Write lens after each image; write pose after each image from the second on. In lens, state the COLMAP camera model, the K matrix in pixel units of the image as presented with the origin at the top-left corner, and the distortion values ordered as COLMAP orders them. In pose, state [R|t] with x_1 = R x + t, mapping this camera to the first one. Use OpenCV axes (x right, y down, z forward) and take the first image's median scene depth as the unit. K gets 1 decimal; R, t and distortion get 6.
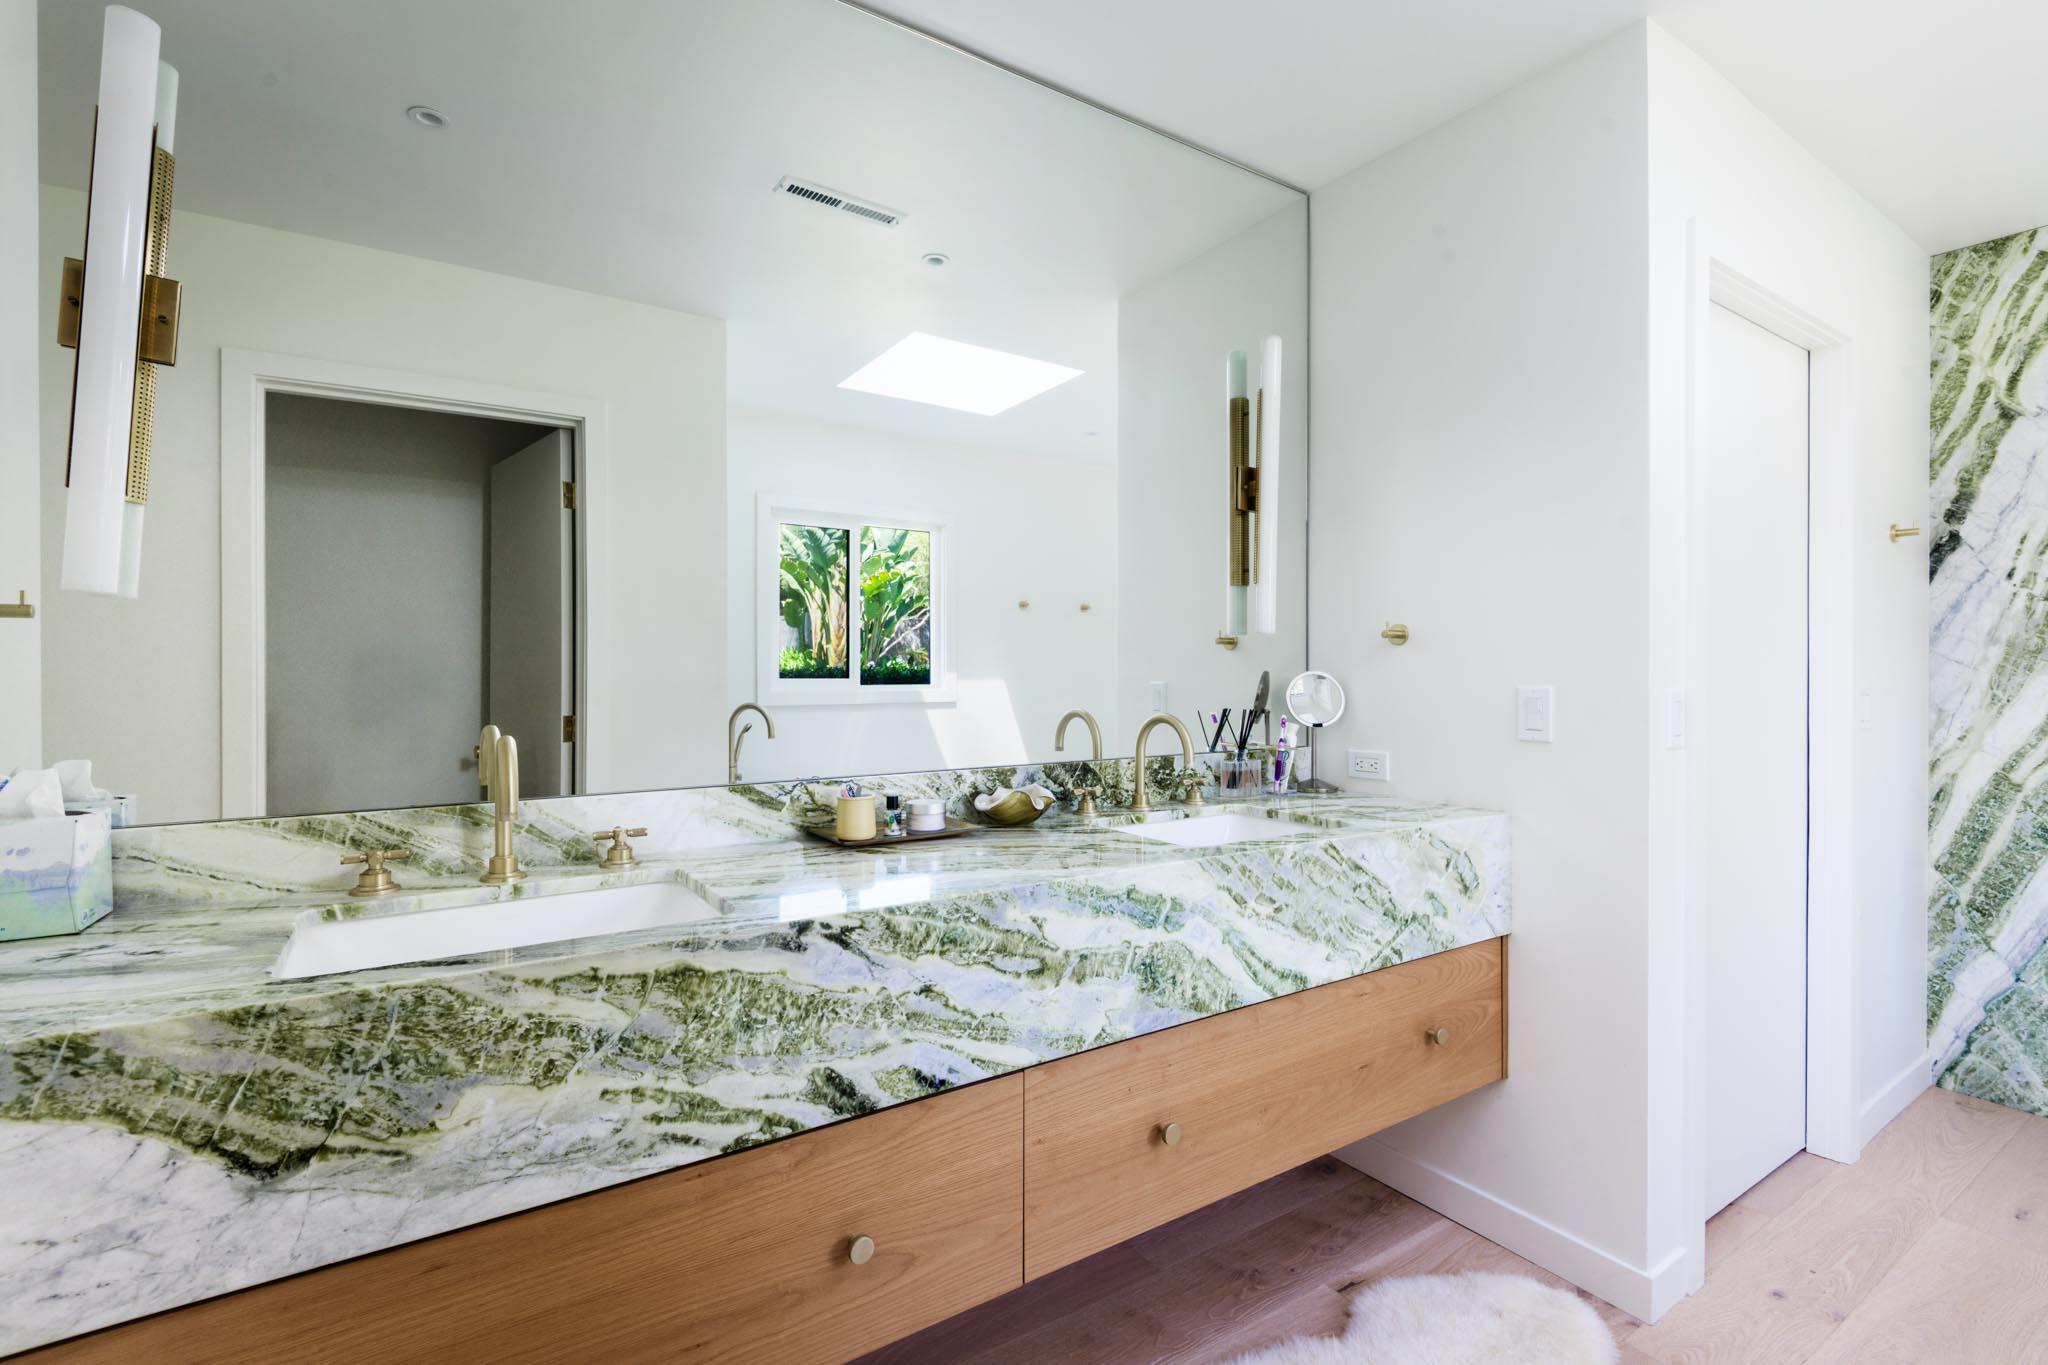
lens RADIAL K [[932.9, 0, 1033.2], [0, 932.9, 679.7], [0, 0, 1]] dist [0.005881, -0.001355]
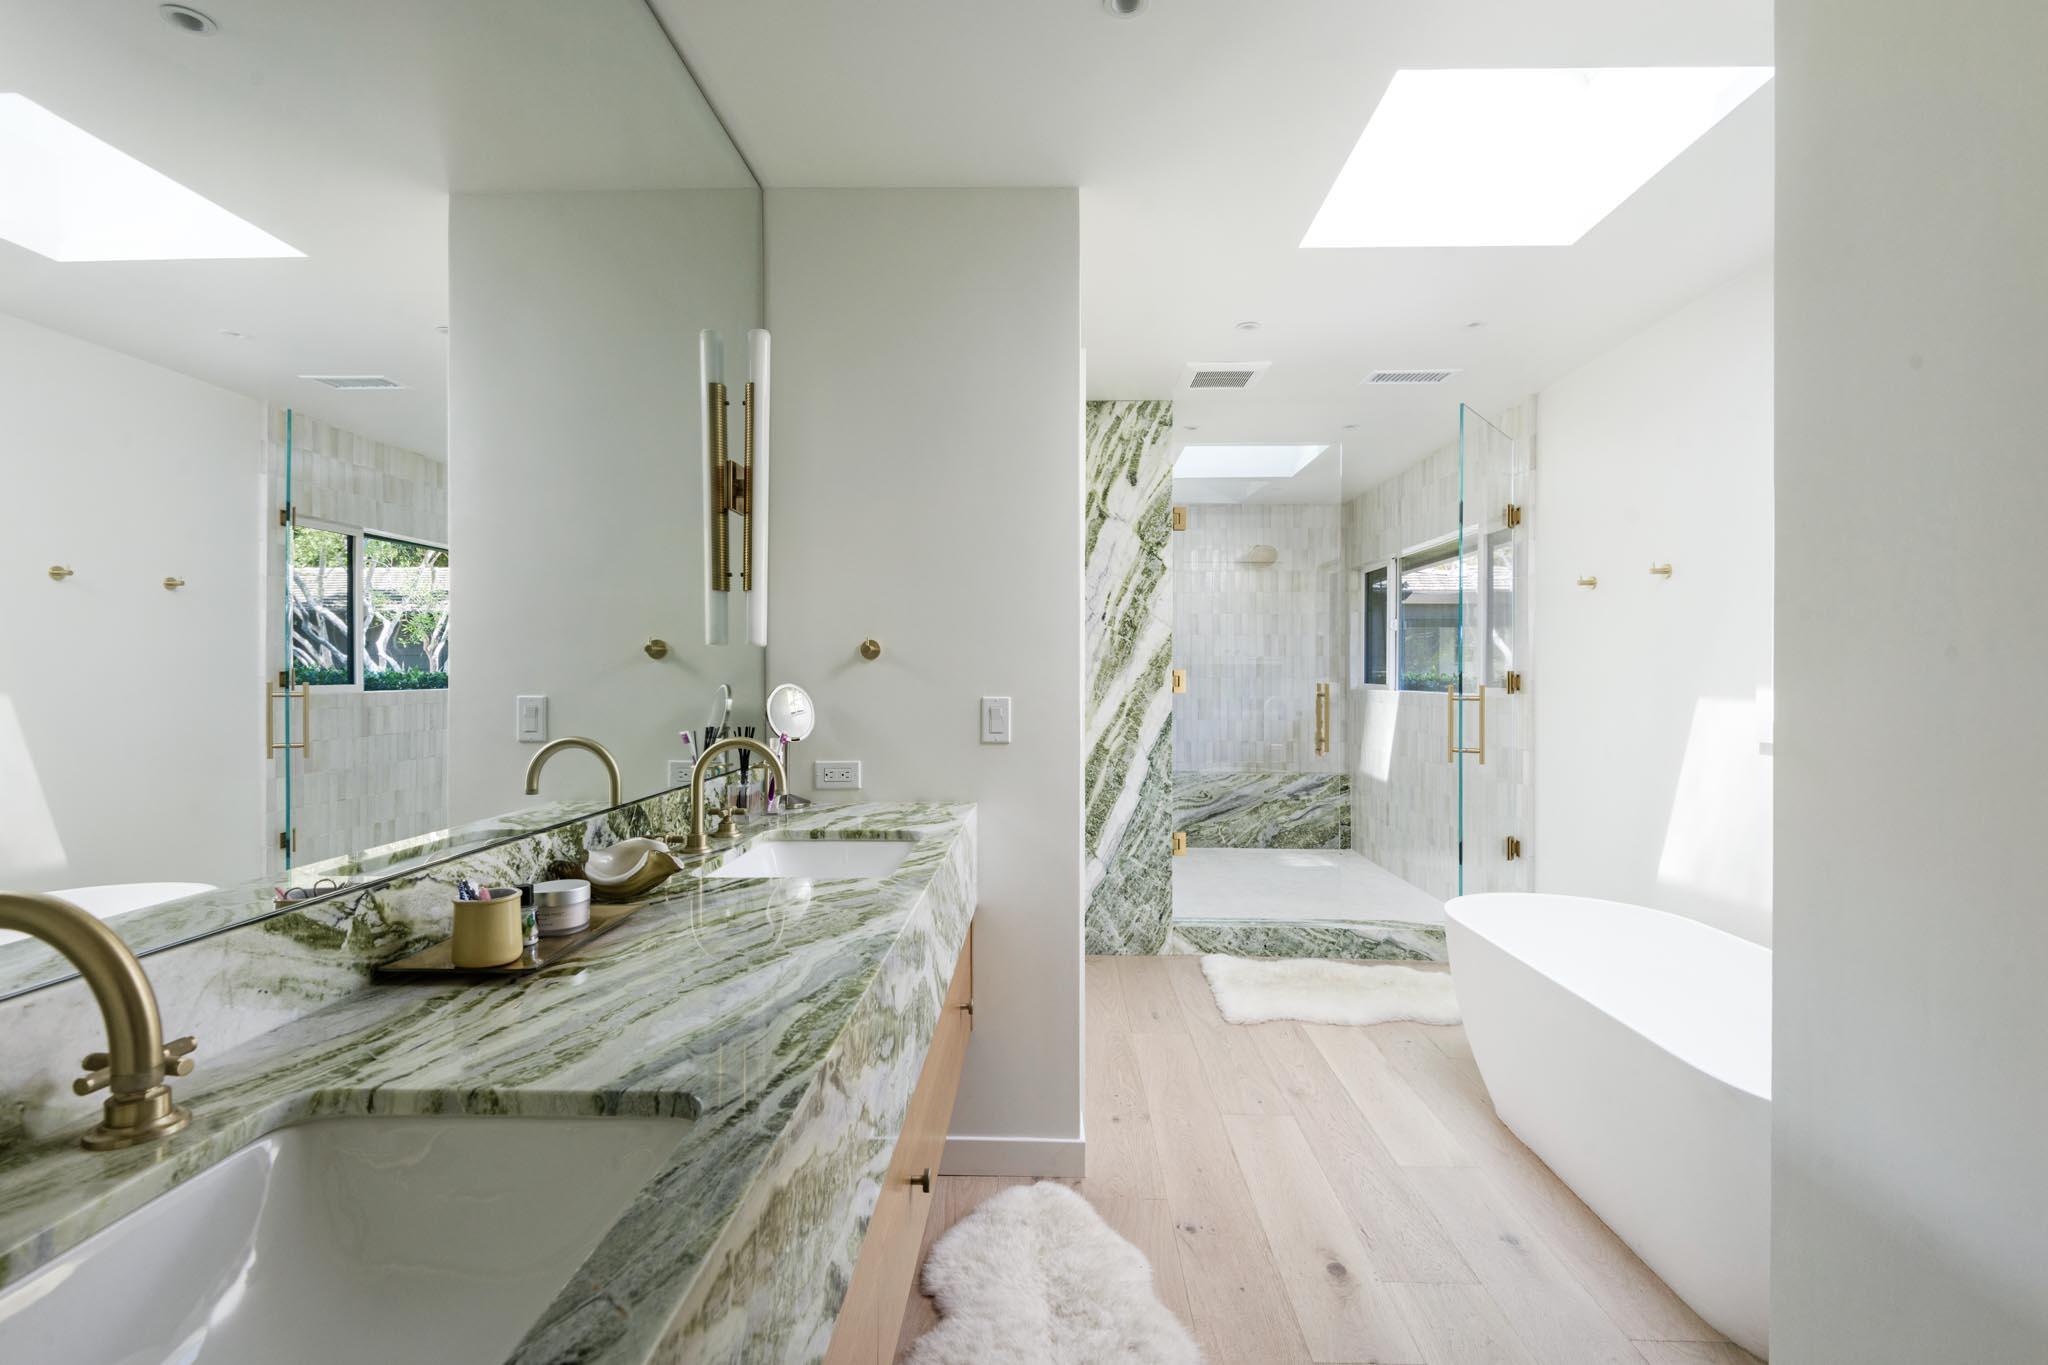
lens RADIAL K [[932.9, 0, 1031.5], [0, 932.9, 676.5], [0, 0, 1]] dist [0.005881, -0.001355]
pose [[0.573263, -0.004842, 0.819357, -0.421654], [0.006089, 0.999980, 0.001649, -0.020626], [-0.819349, 0.004044, 0.573281, 0.272611]]
